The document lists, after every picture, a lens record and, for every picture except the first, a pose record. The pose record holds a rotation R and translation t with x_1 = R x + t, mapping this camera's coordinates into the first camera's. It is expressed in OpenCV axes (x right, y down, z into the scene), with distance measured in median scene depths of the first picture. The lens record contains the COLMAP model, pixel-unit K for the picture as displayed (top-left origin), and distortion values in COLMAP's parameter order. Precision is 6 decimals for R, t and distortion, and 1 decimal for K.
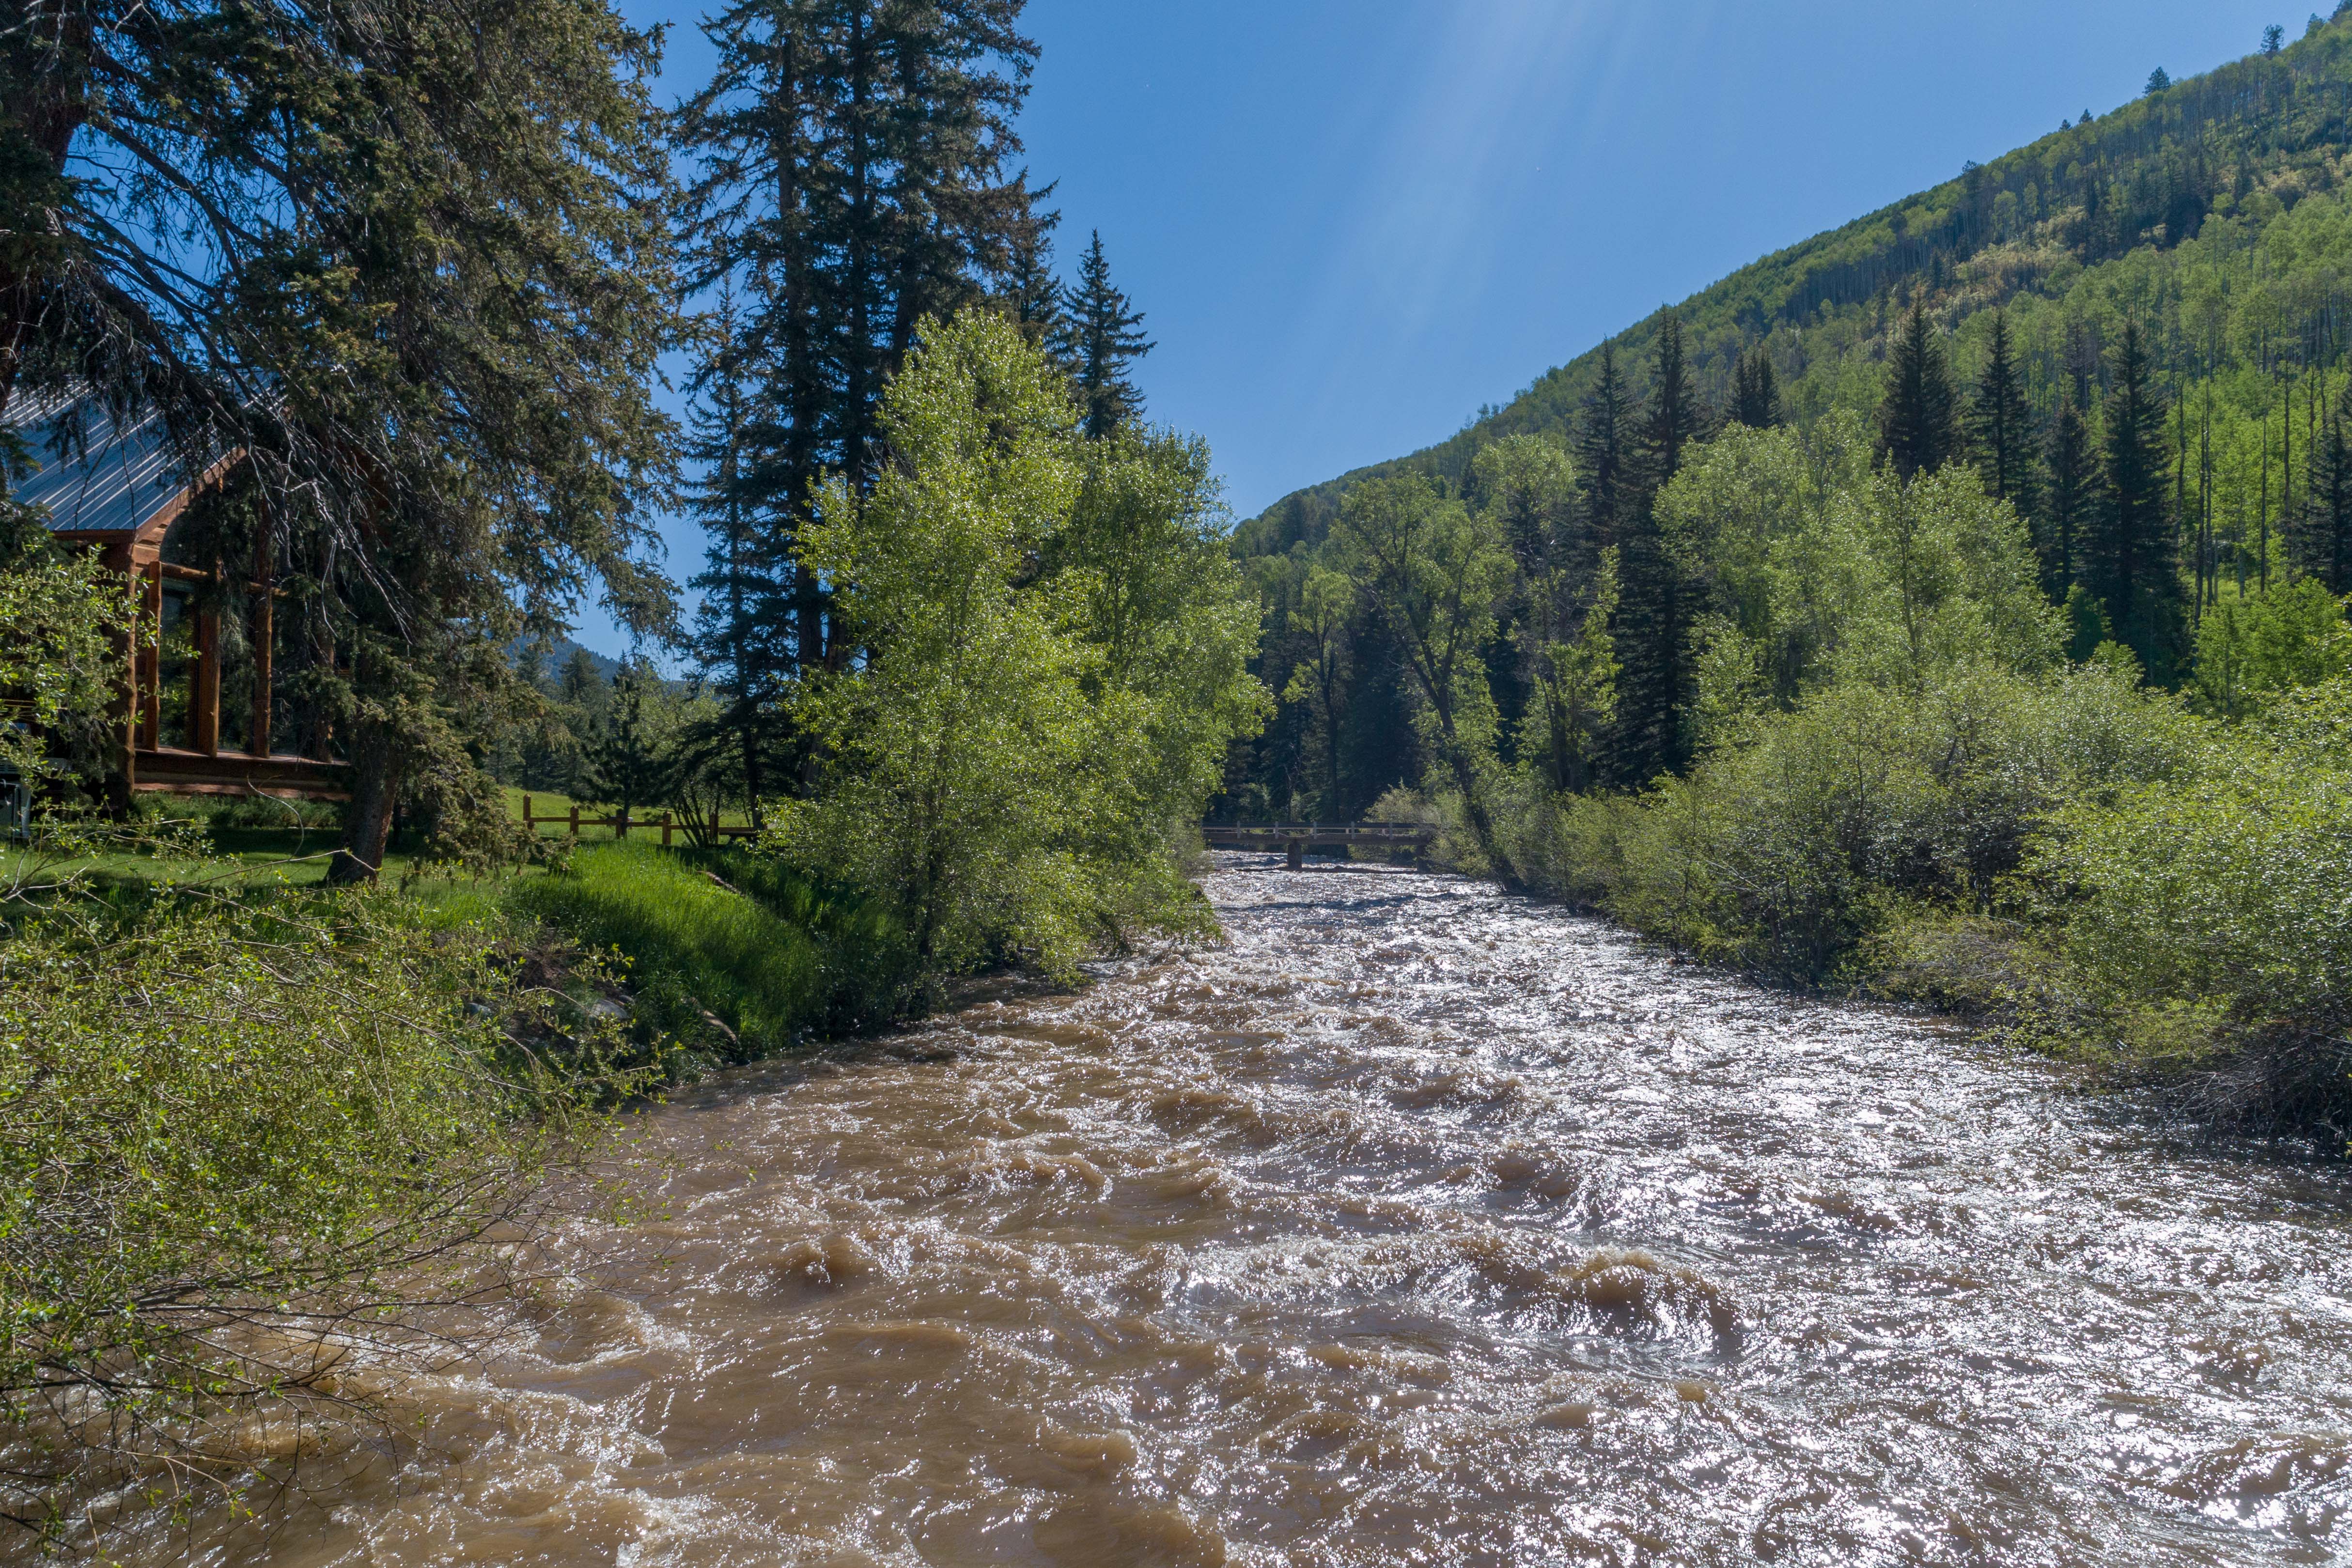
lens RADIAL K [[1790.5, 0, 1176.0], [0, 1790.5, 784.0], [0, 0, 1]] dist [0.029060, -0.003755]
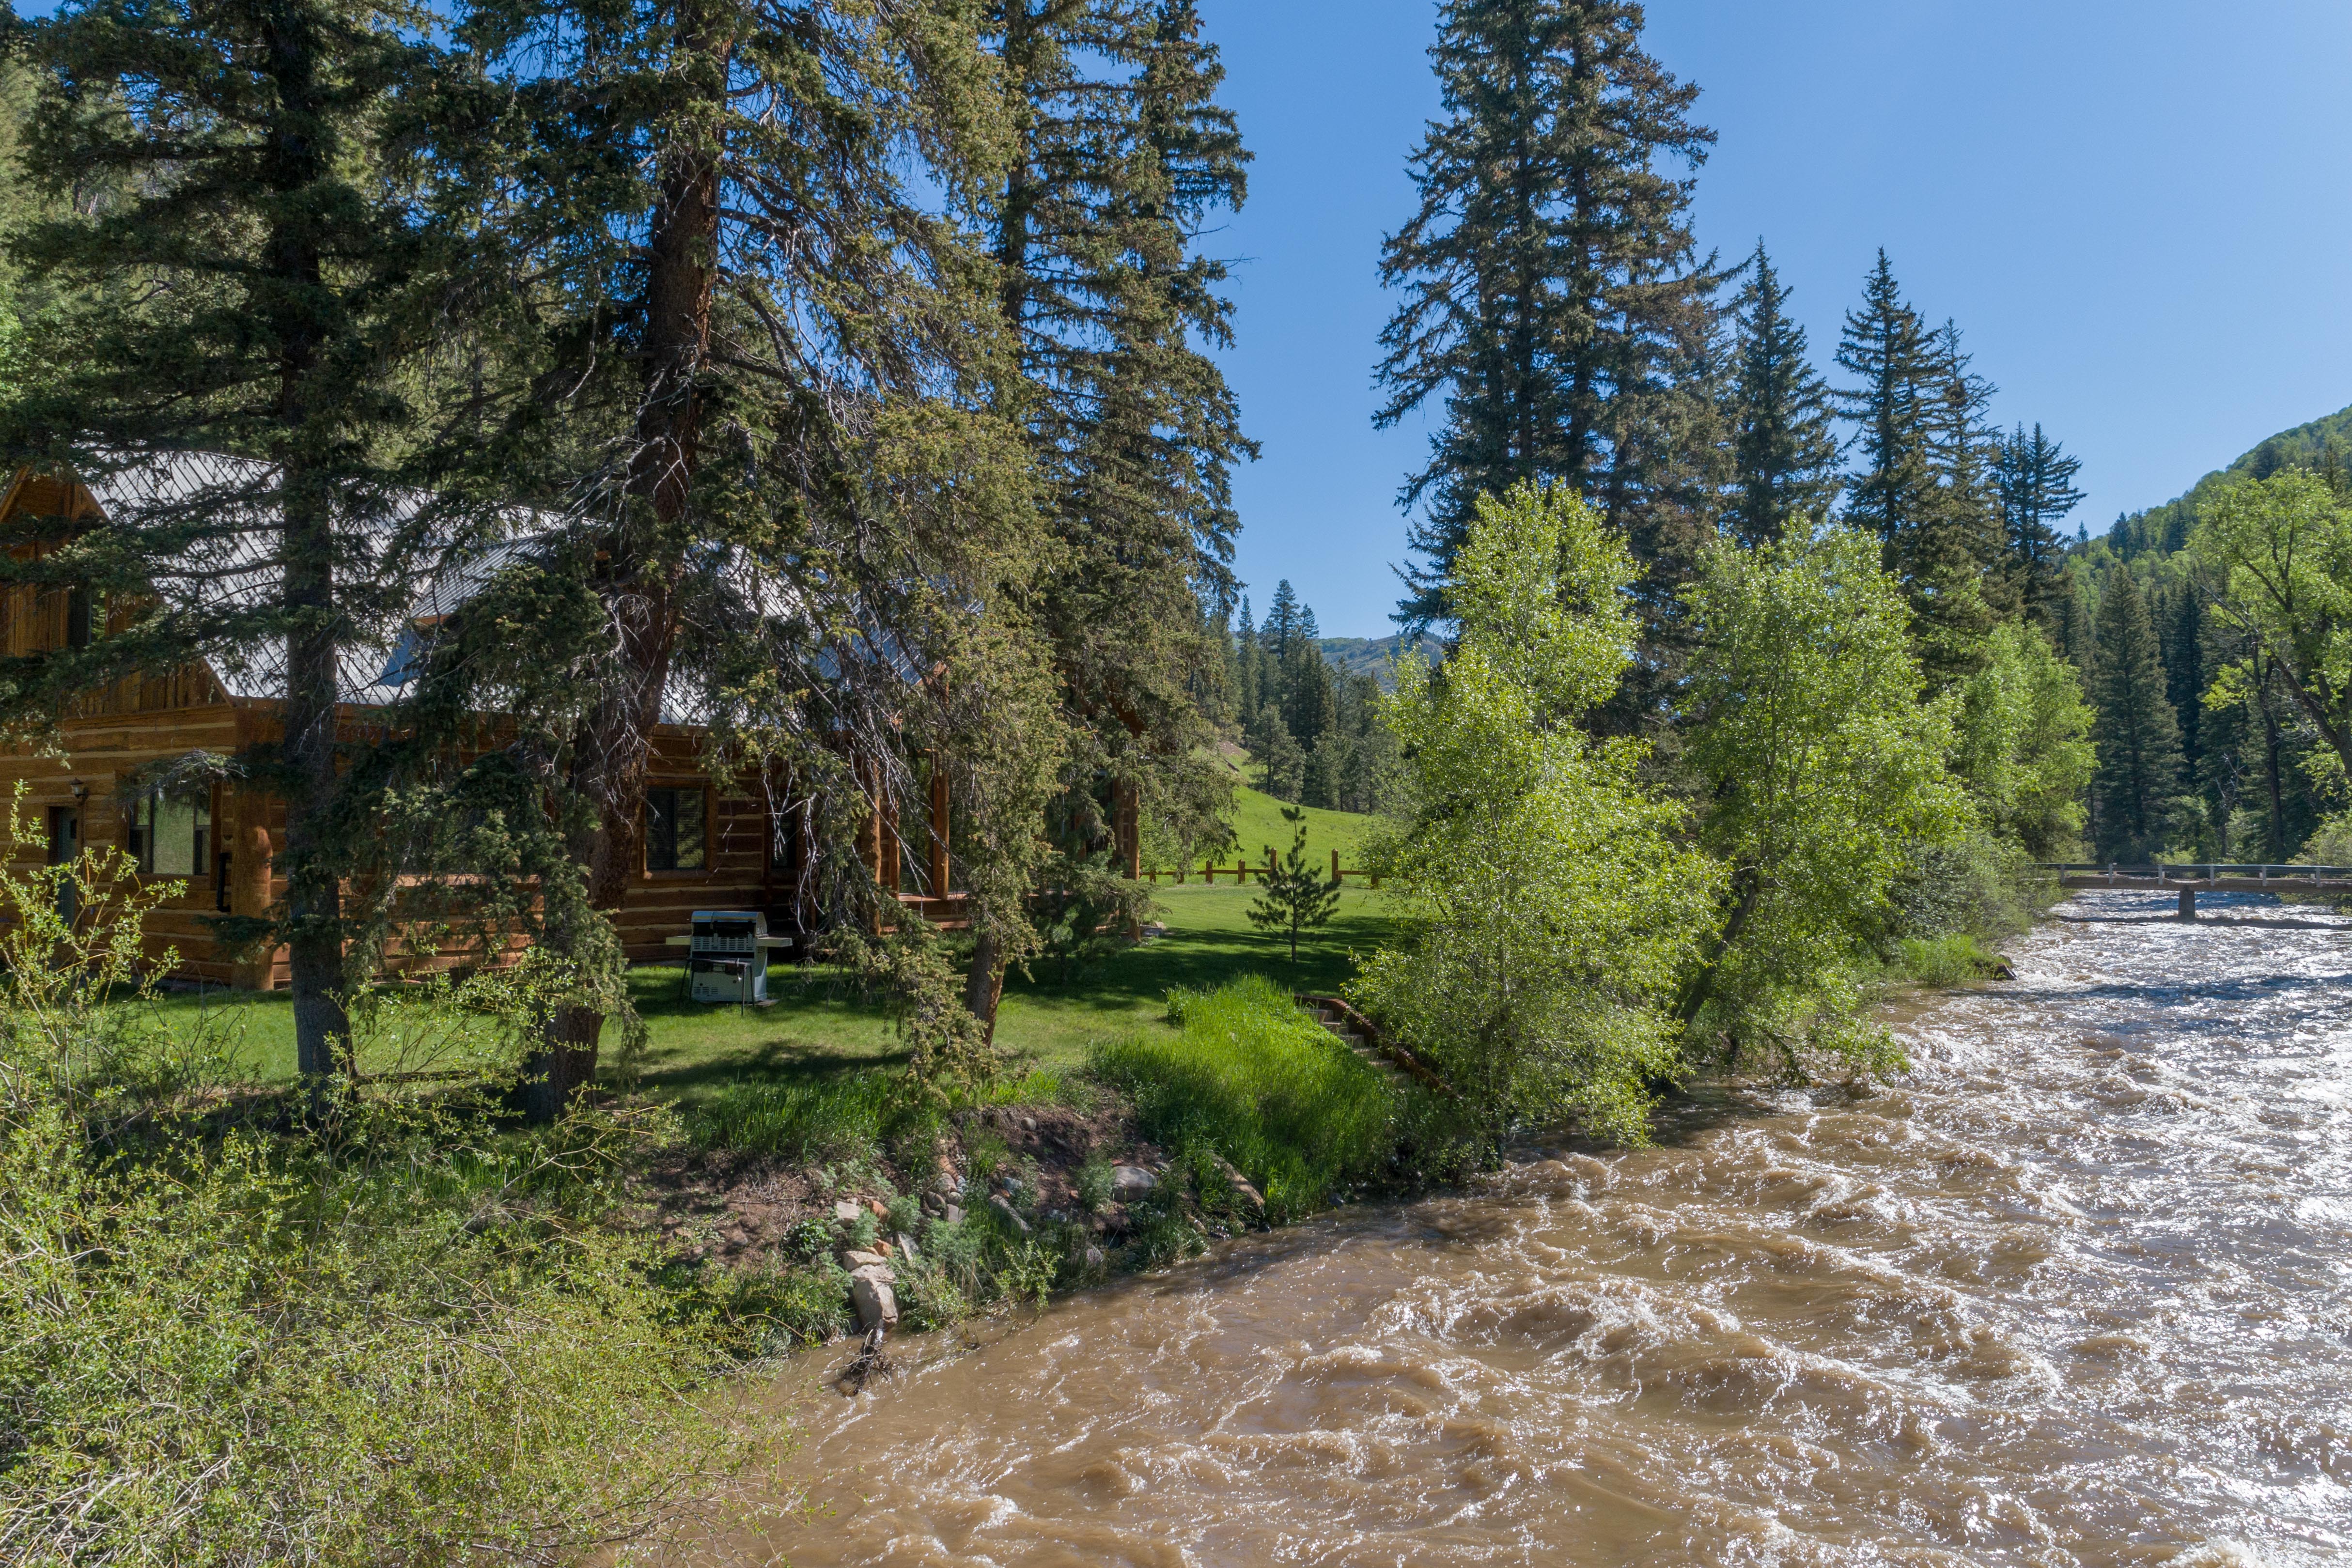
lens RADIAL K [[1790.5, 0, 1176.0], [0, 1790.5, 784.0], [0, 0, 1]] dist [0.029060, -0.003755]
pose [[0.880497, -0.013570, -0.473857, 0.111188], [0.015272, 0.999883, -0.000256, -0.055589], [0.473805, -0.007011, 0.880602, 0.003376]]
